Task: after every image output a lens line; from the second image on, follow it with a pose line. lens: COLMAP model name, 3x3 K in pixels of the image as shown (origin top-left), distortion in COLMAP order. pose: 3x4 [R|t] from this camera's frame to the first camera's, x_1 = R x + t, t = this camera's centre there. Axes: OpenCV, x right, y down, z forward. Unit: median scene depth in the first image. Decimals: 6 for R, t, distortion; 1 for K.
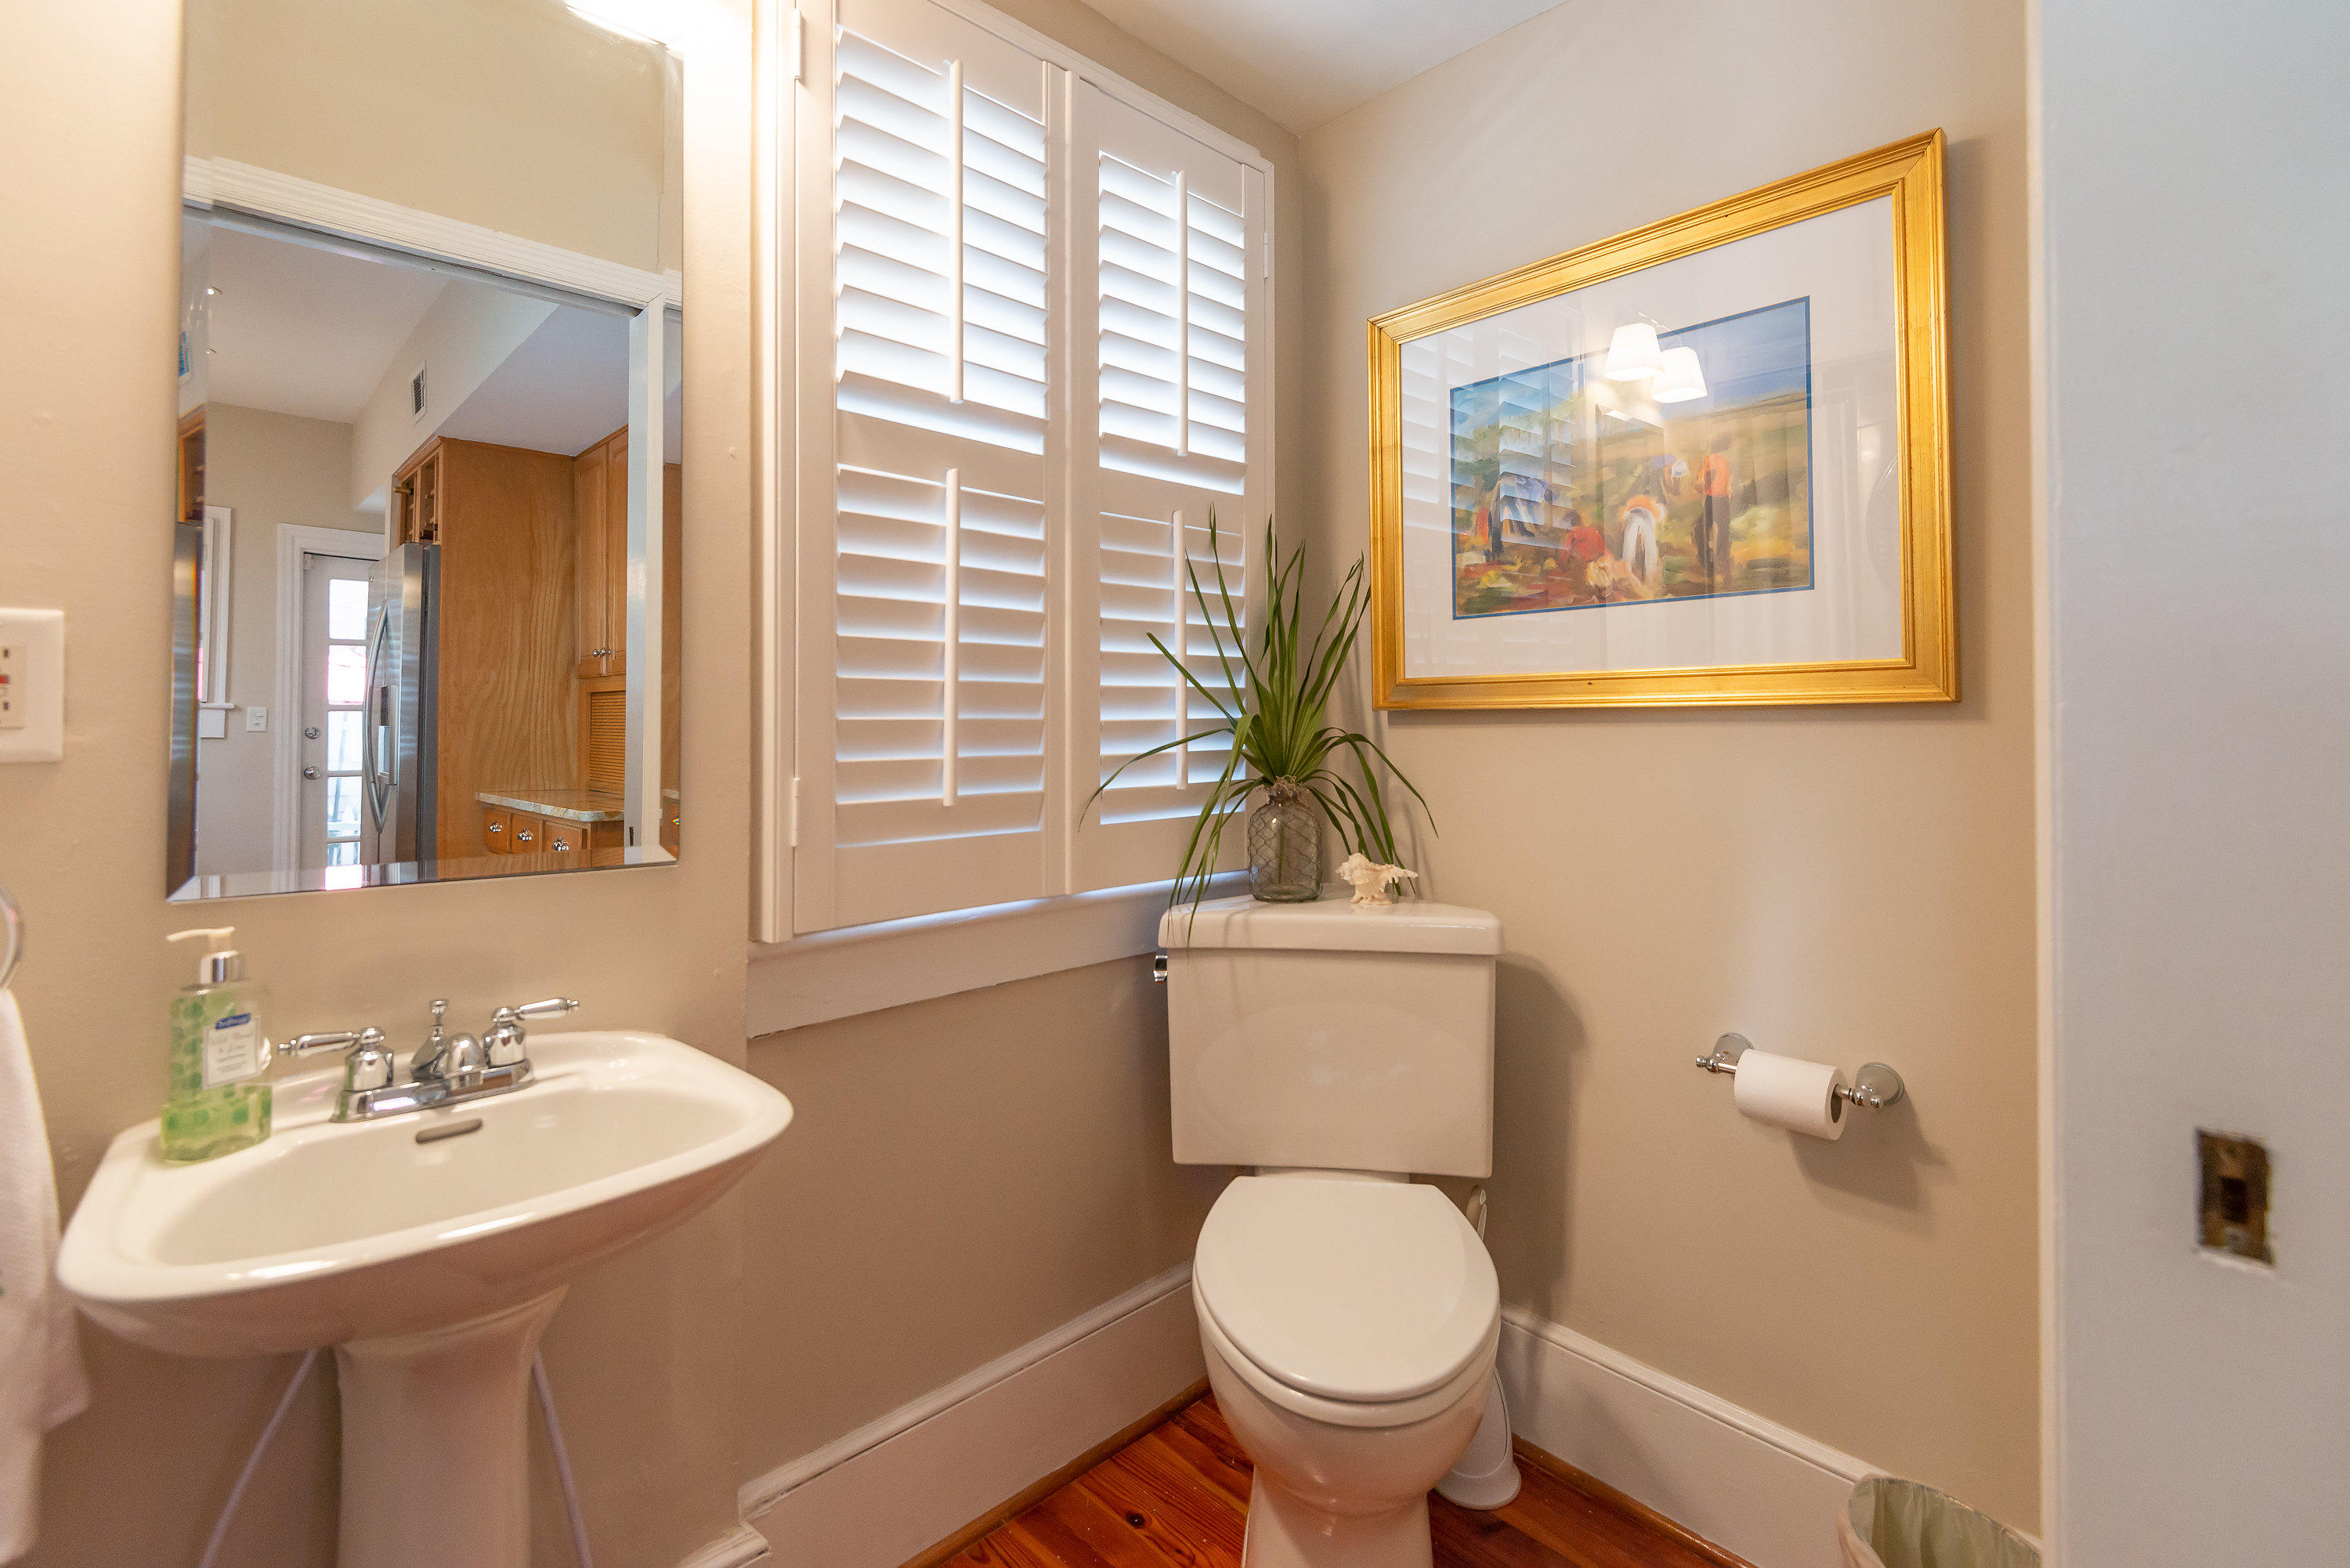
lens RADIAL K [[1080.8, 0, 1214.3], [0, 1080.8, 700.2], [0, 0, 1]] dist [0.017889, -0.007828]
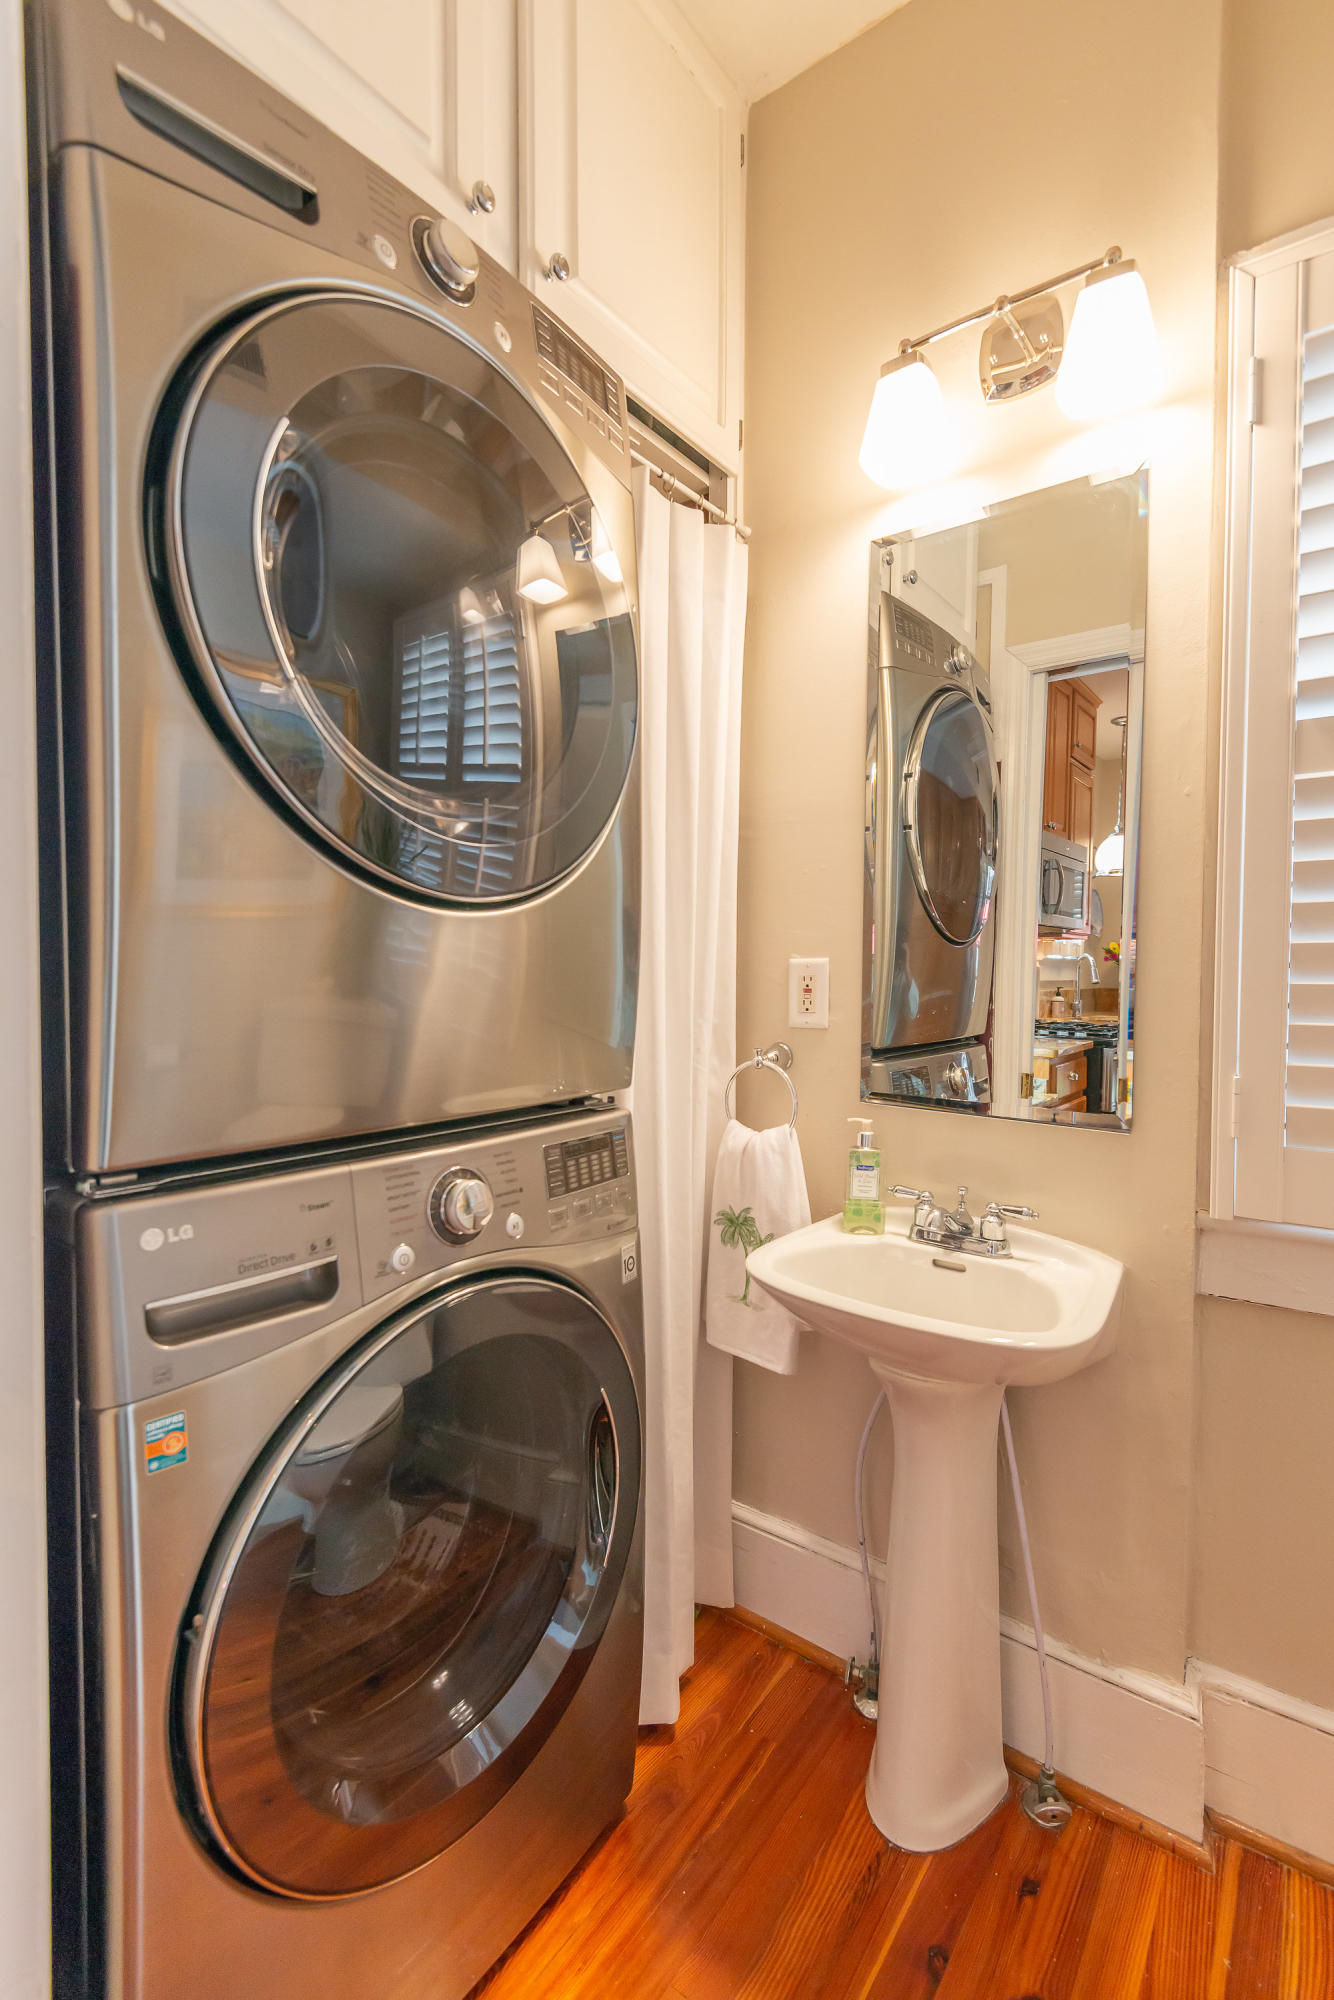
lens RADIAL K [[919.9, 0, 669.3], [0, 919.9, 1000.5], [0, 0, 1]] dist [0.017889, -0.007828]
pose [[0.152335, 0.035606, -0.987687, 0.472004], [0.017809, 0.999090, 0.038764, -0.053040], [0.988168, -0.023494, 0.151562, 0.296451]]
